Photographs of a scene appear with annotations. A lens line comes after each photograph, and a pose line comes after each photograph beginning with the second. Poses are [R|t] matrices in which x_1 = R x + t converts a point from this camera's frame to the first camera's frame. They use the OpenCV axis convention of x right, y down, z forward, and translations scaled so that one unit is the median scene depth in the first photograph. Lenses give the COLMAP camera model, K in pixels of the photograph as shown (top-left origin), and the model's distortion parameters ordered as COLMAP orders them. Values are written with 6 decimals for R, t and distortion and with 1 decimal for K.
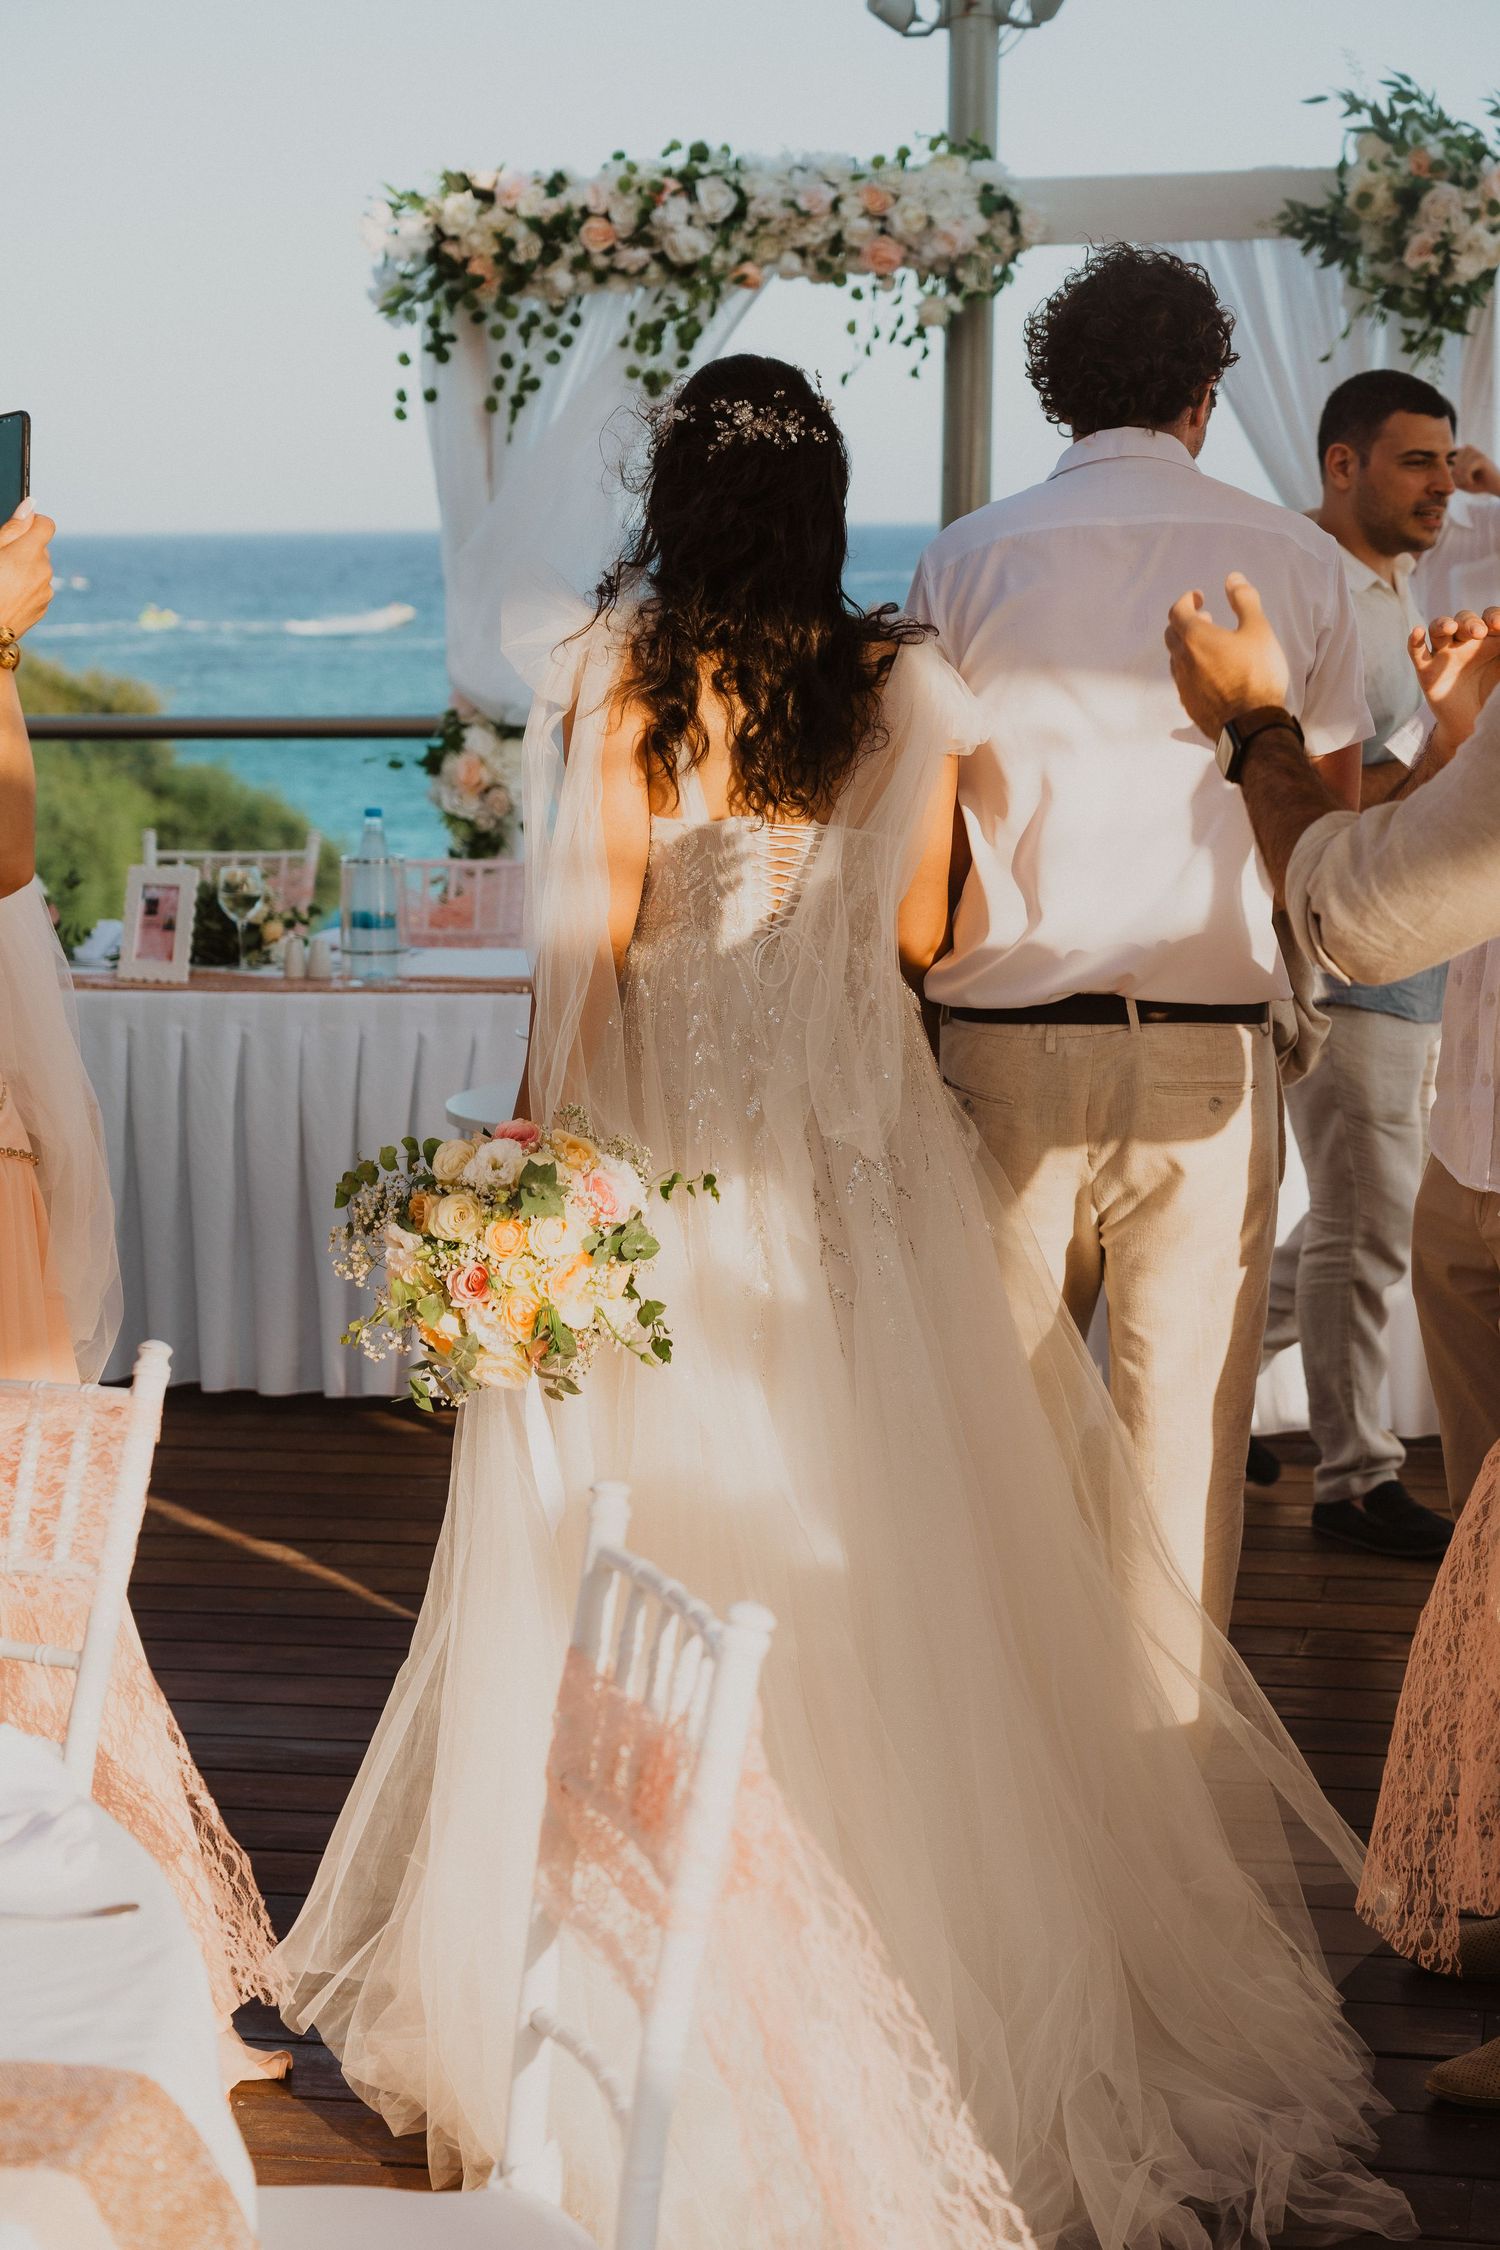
lens RADIAL K [[4237.8, 0, 784.7], [0, 4237.8, 1126.5], [0, 0, 1]] dist [0.033280, 0.144166]
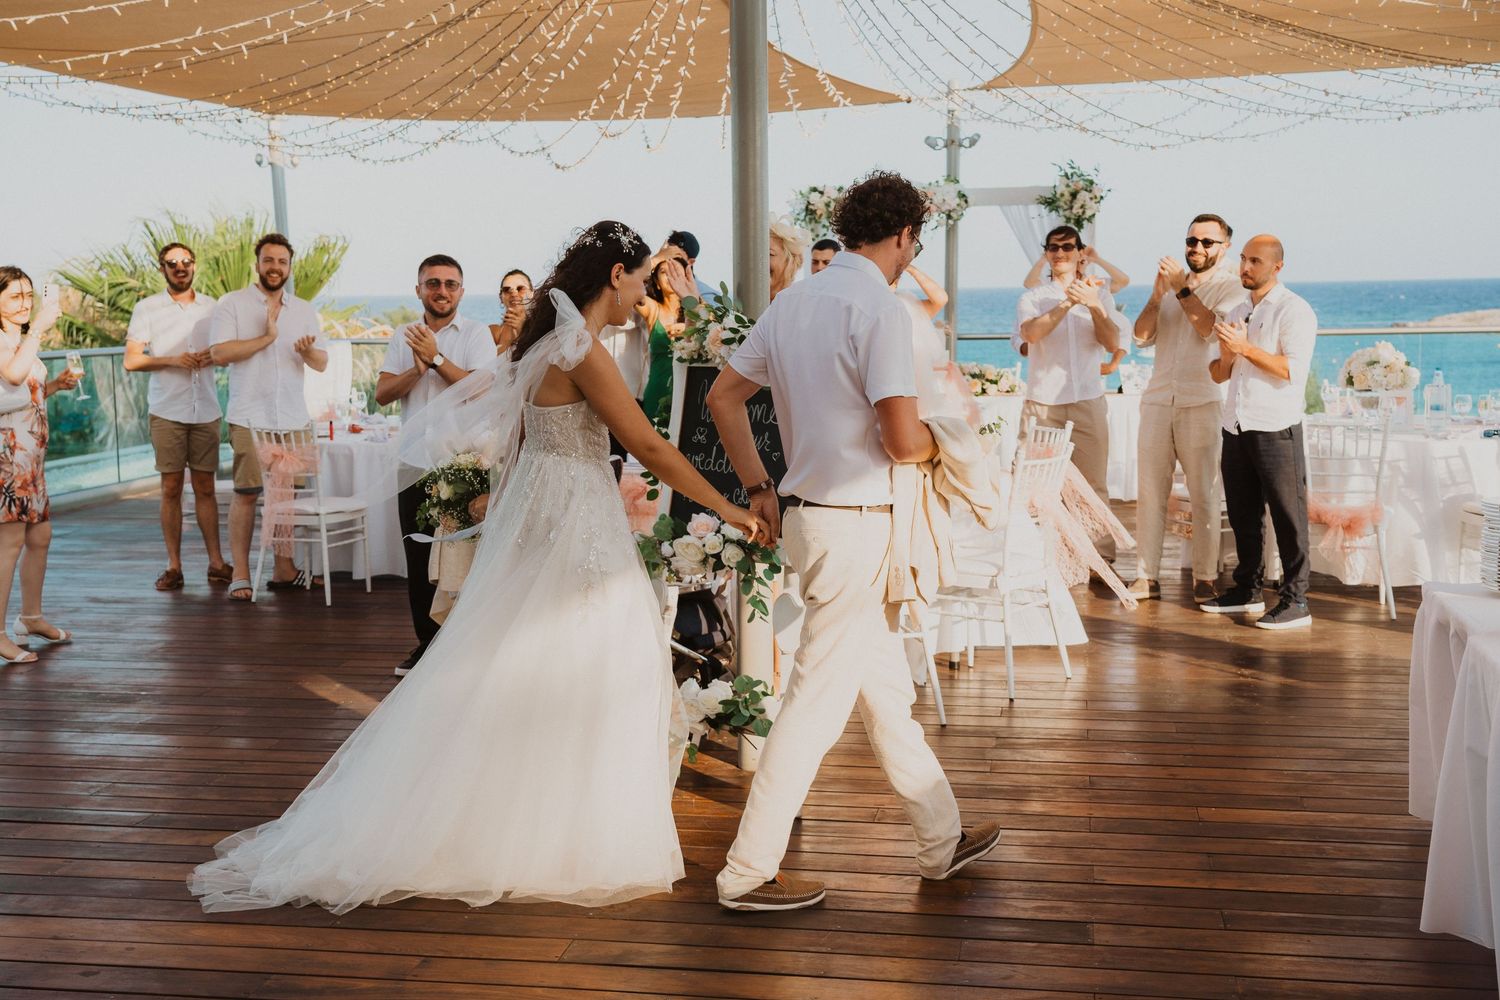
lens RADIAL K [[1811.1, 0, 749.3], [0, 1811.1, 501.1], [0, 0, 1]] dist [0.012457, 0.006294]
pose [[0.999746, -0.004915, 0.021986, -0.171215], [0.005437, 0.999703, -0.023749, 0.086972], [-0.021862, 0.023863, 0.999476, -0.573874]]
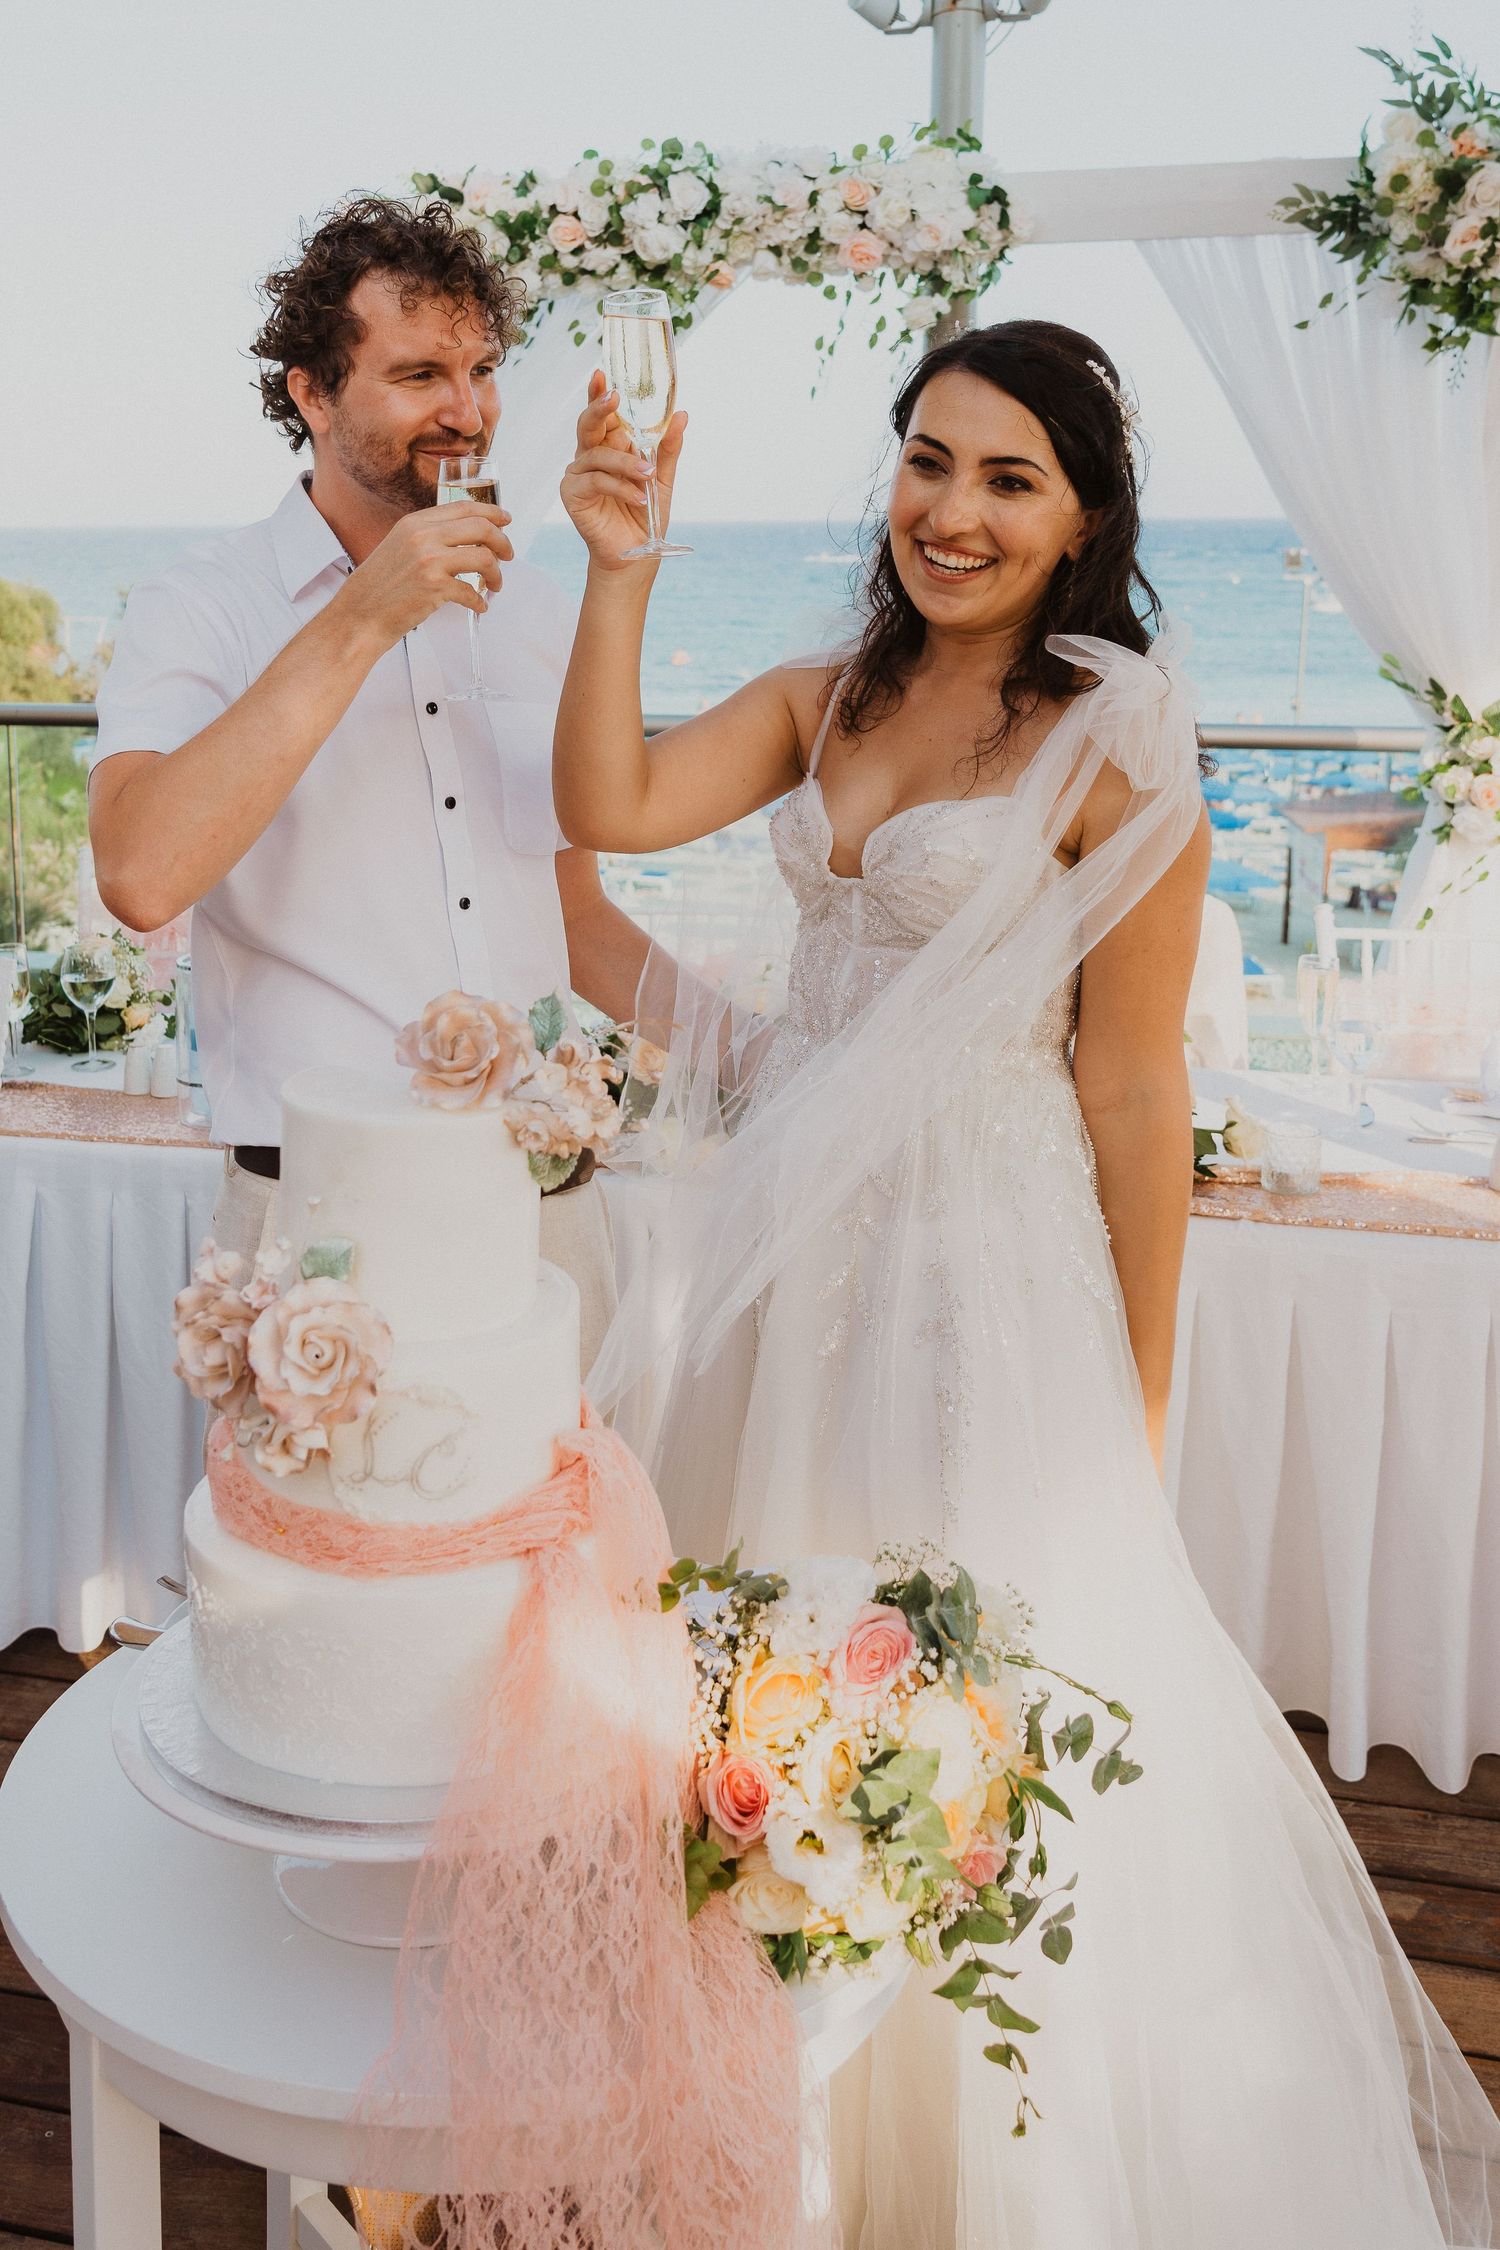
lens RADIAL K [[2225.1, 0, 620.6], [0, 2225.1, 796.8], [0, 0, 1]] dist [-0.028541, 0.086294]
pose [[0.997775, 0.013732, -0.065249, 0.003183], [-0.014729, 0.999782, -0.014820, -0.074671], [0.065031, 0.015748, 0.997759, 0.499720]]
